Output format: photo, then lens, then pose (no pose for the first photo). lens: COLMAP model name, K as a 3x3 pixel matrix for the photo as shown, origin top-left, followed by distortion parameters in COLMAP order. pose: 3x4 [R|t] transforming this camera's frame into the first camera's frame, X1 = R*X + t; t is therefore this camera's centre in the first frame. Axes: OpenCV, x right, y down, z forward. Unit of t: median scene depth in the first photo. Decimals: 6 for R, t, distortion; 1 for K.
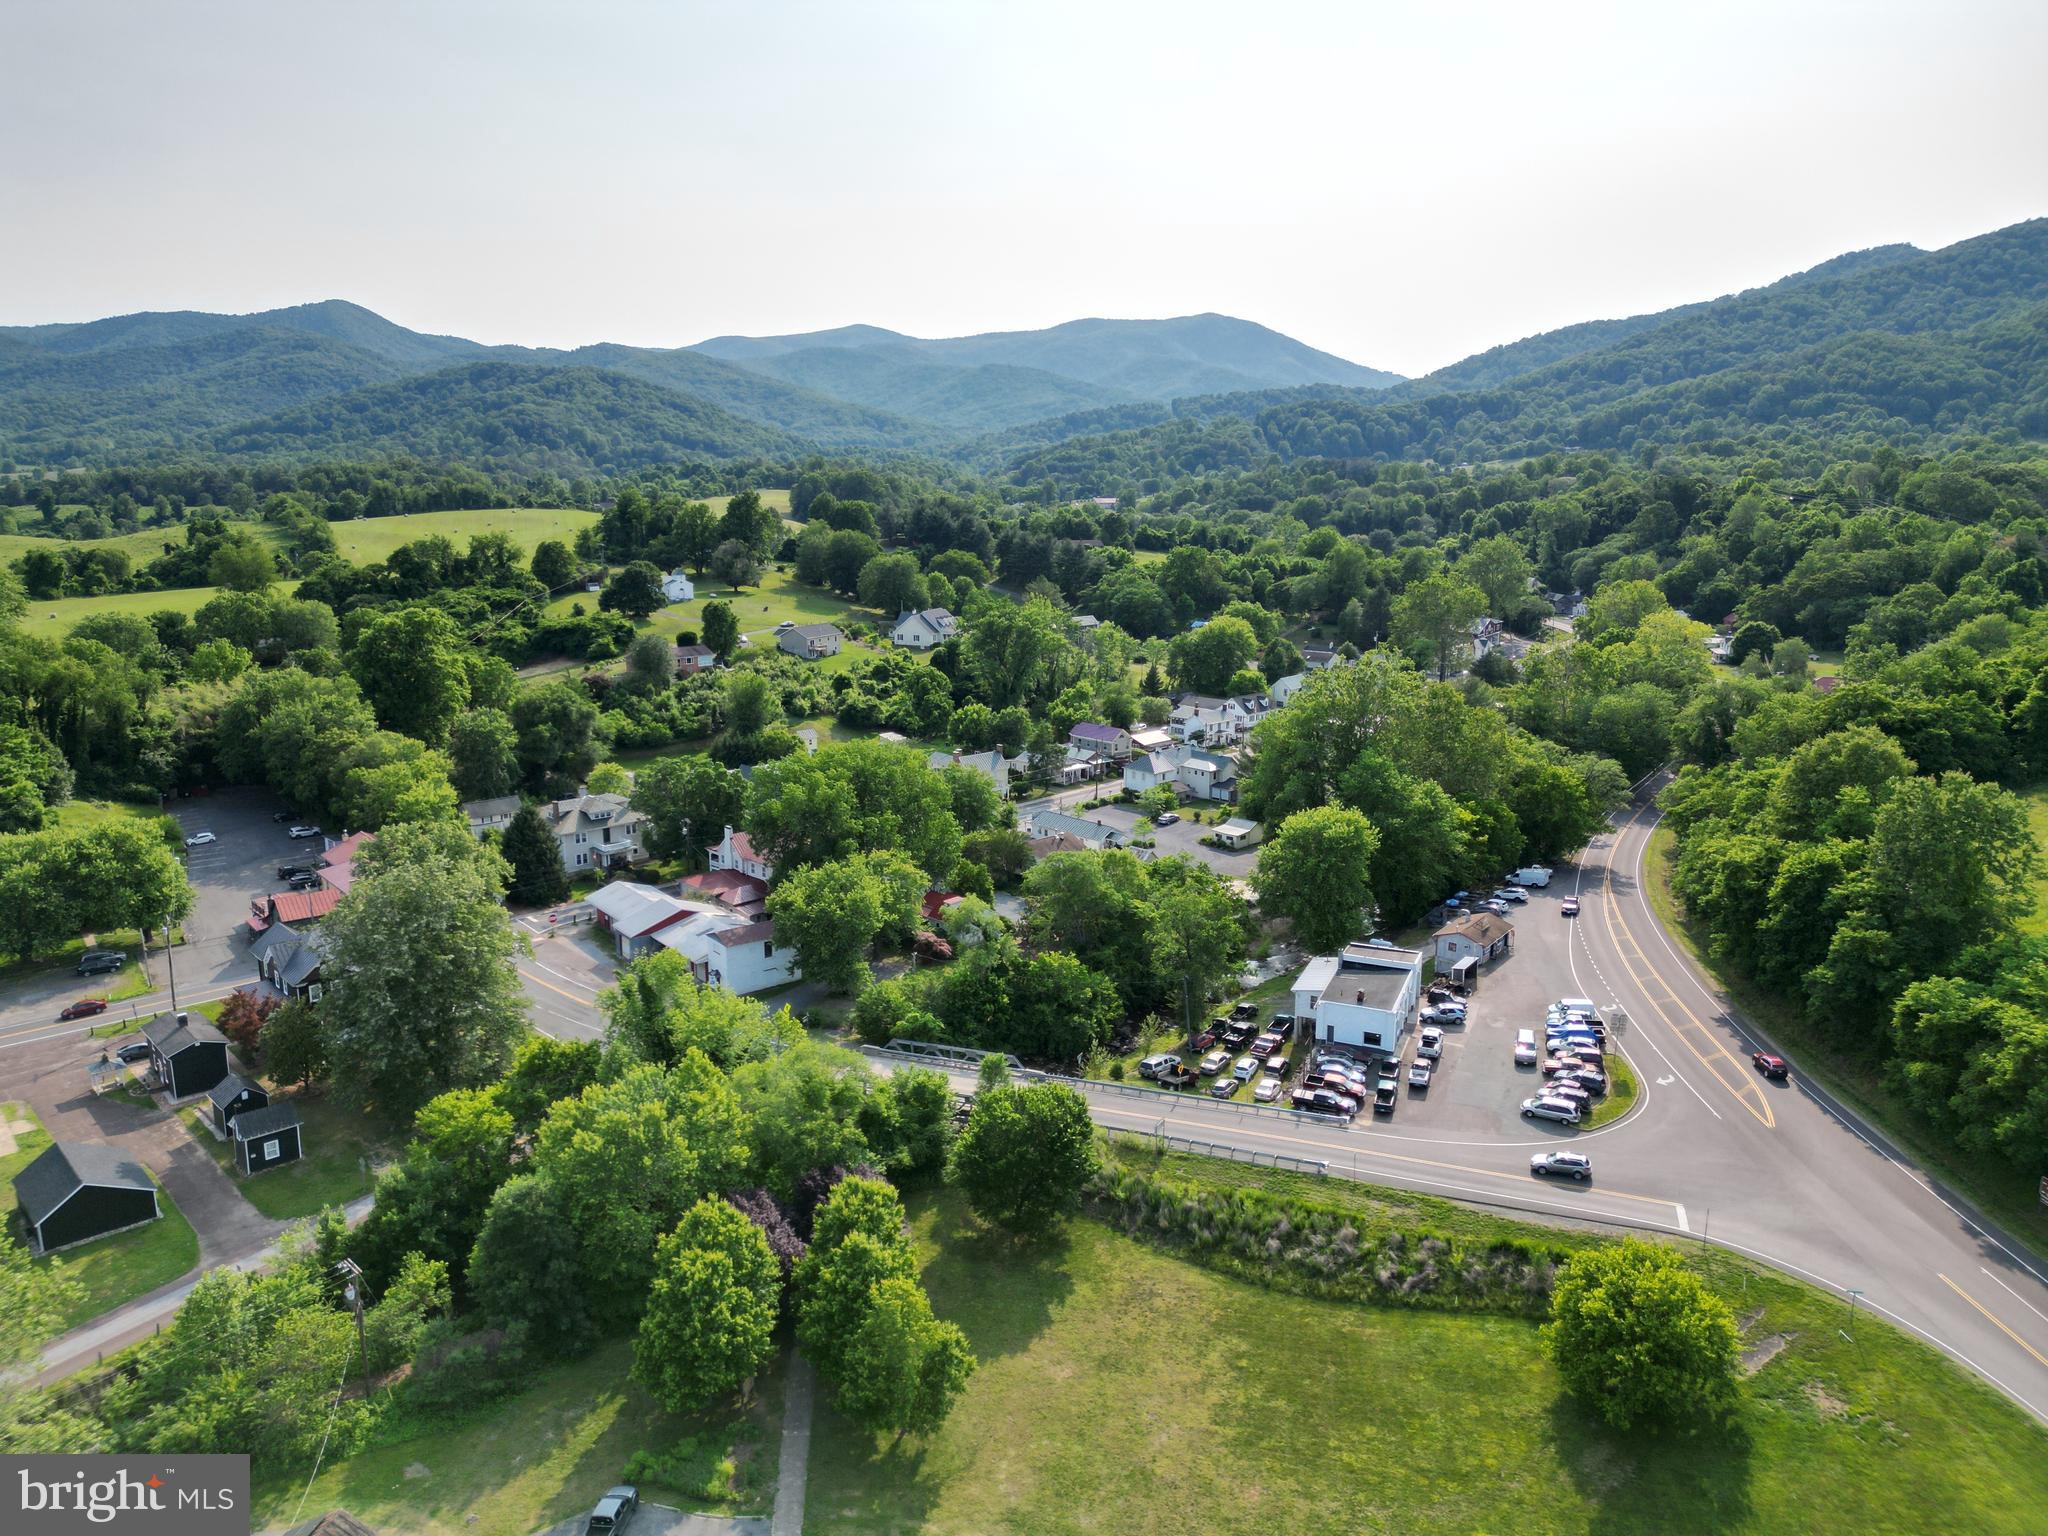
lens RADIAL K [[1423.7, 0, 1018.8], [0, 1423.7, 767.2], [0, 0, 1]] dist [0.089470, -0.097795]
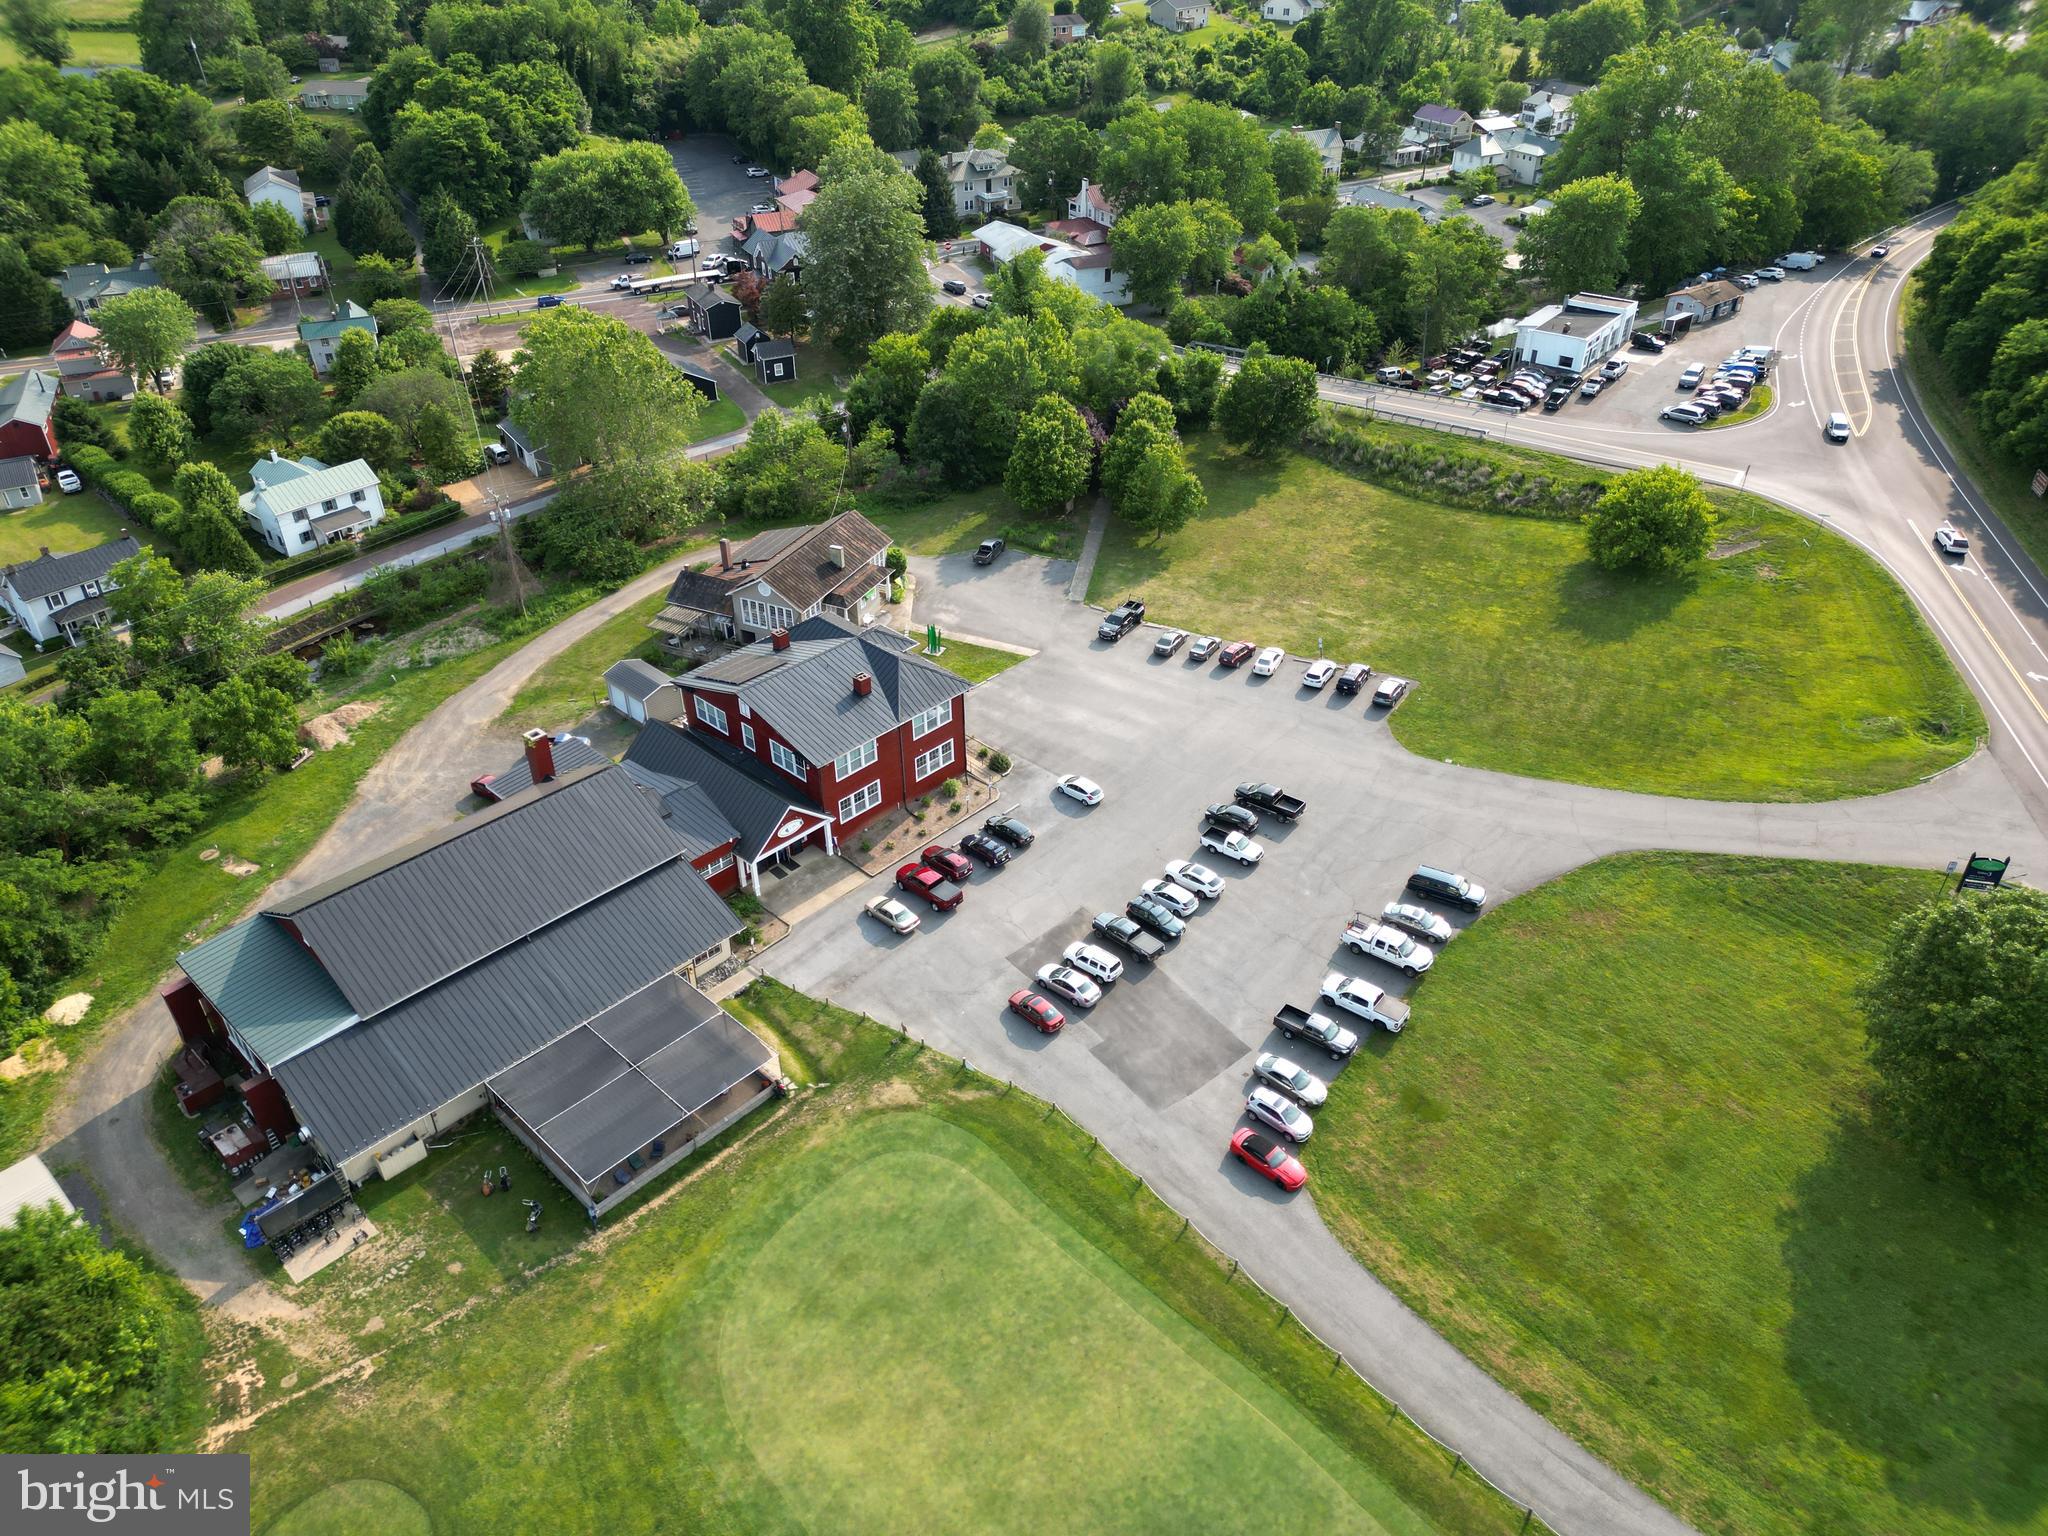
lens RADIAL K [[1431.5, 0, 1018.5], [0, 1431.5, 763.7], [0, 0, 1]] dist [0.074540, -0.074704]
pose [[0.966897, 0.137082, -0.215216, 0.066744], [-0.047258, 0.925049, 0.376896, 0.037461], [0.250751, -0.354249, 0.900906, -0.266899]]
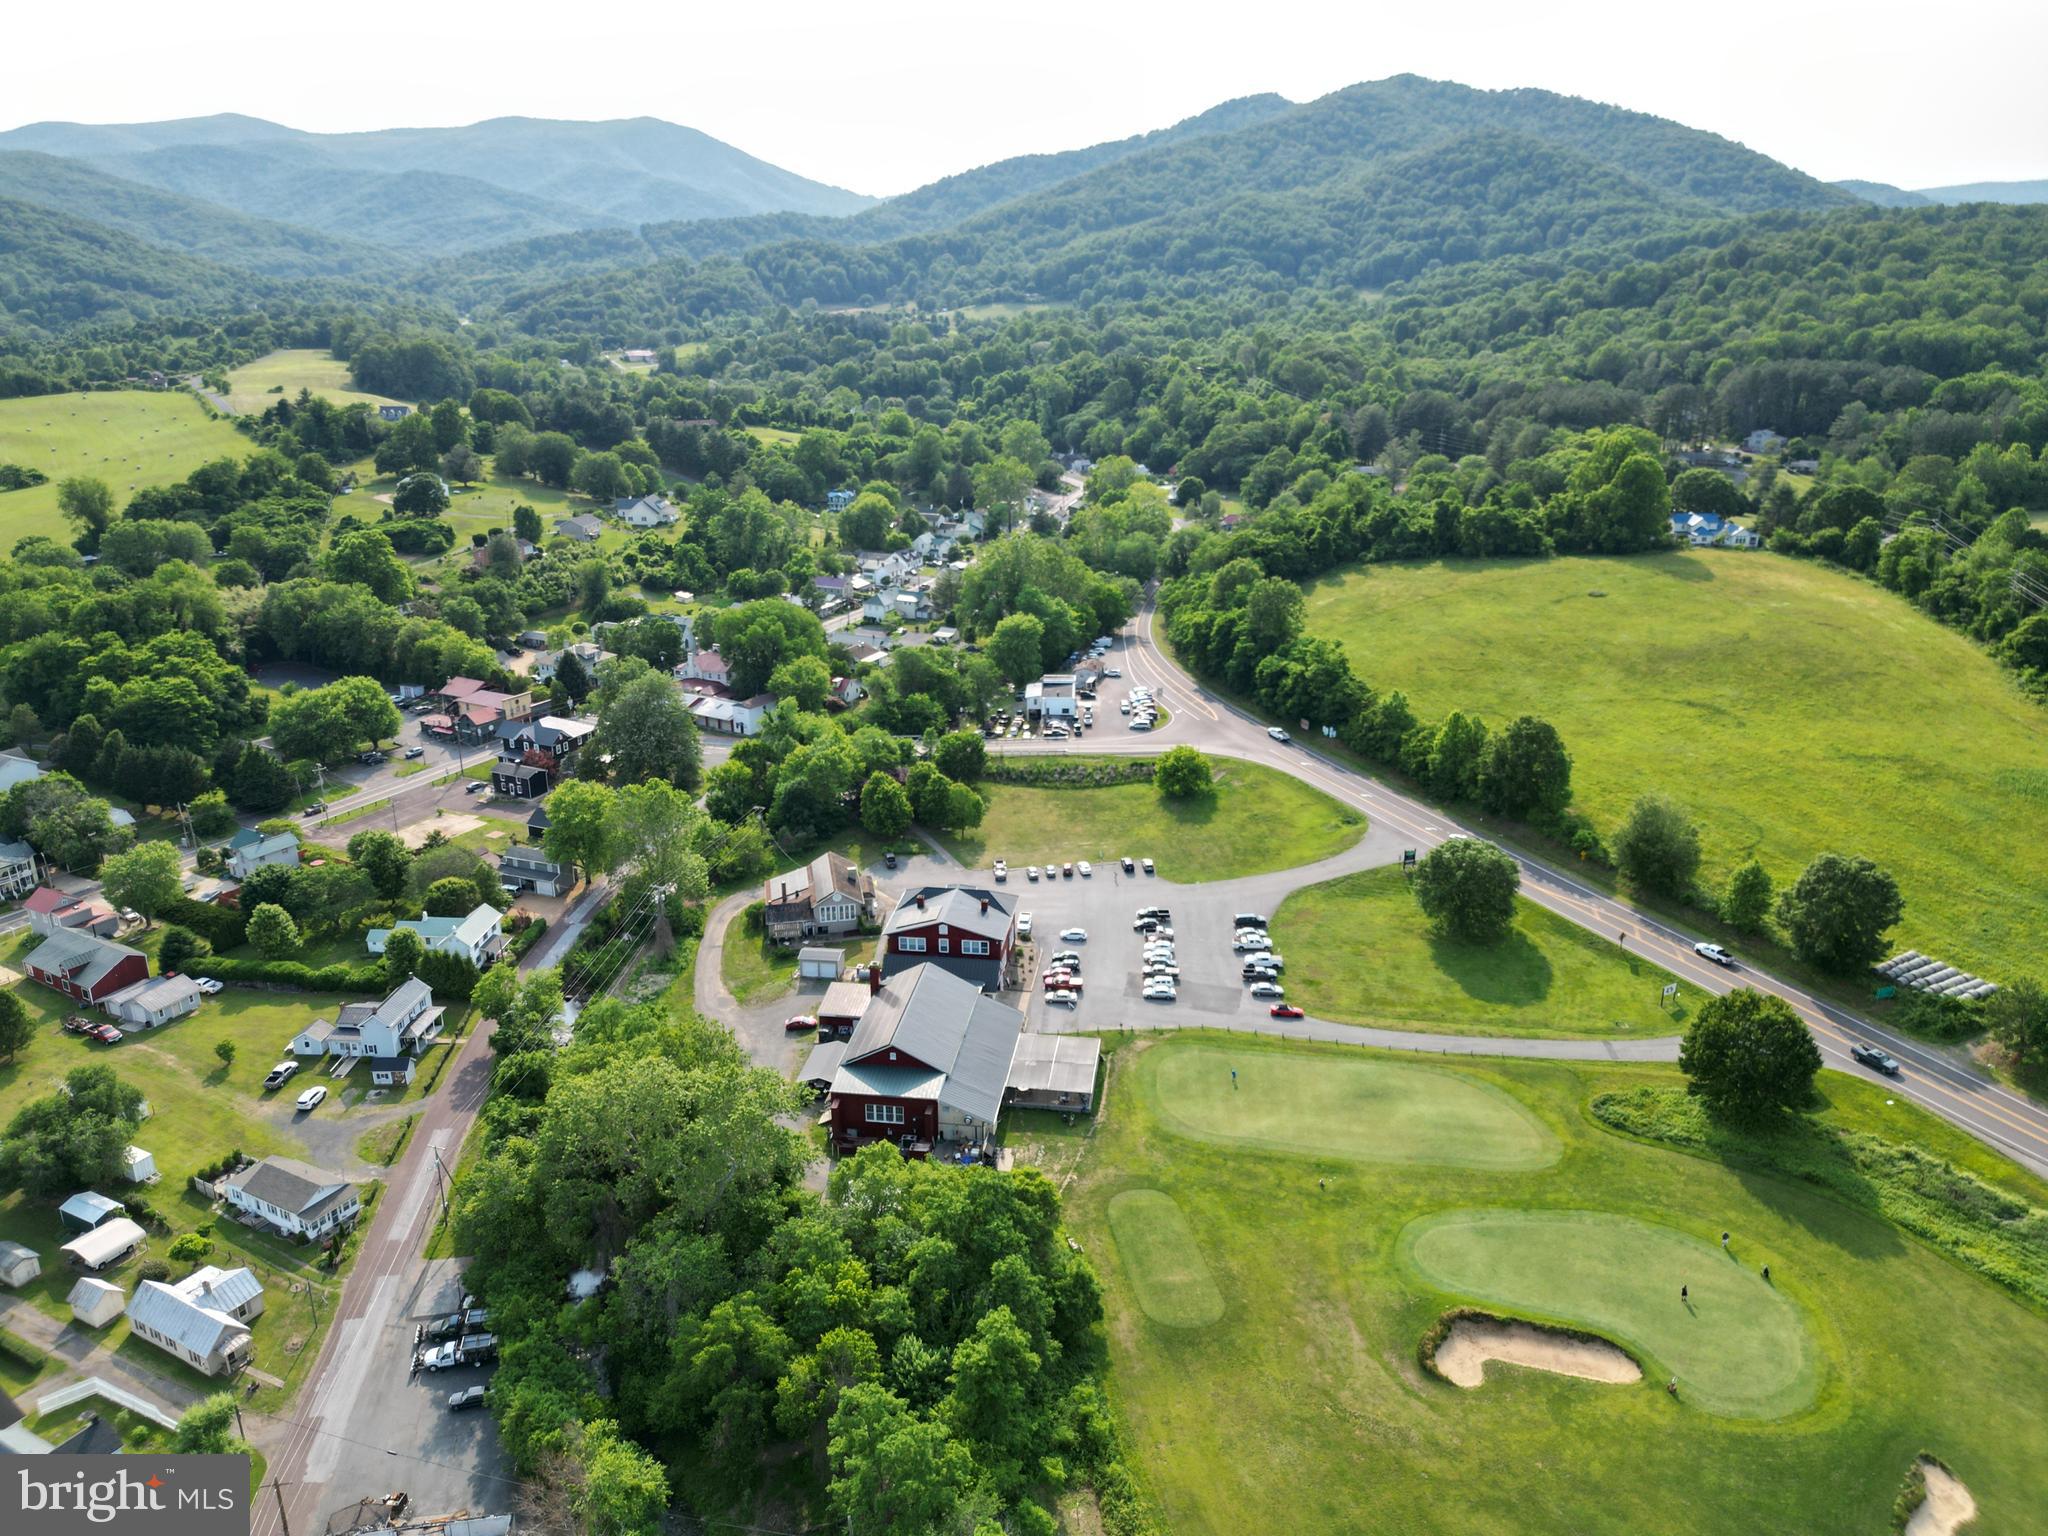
lens RADIAL K [[1433.9, 0, 1019.1], [0, 1433.9, 765.8], [0, 0, 1]] dist [0.072155, -0.075947]
pose [[0.934308, -0.118606, 0.336155, -0.403384], [0.077773, 0.988130, 0.132481, -0.023623], [-0.347878, -0.097634, 0.932442, -0.752491]]
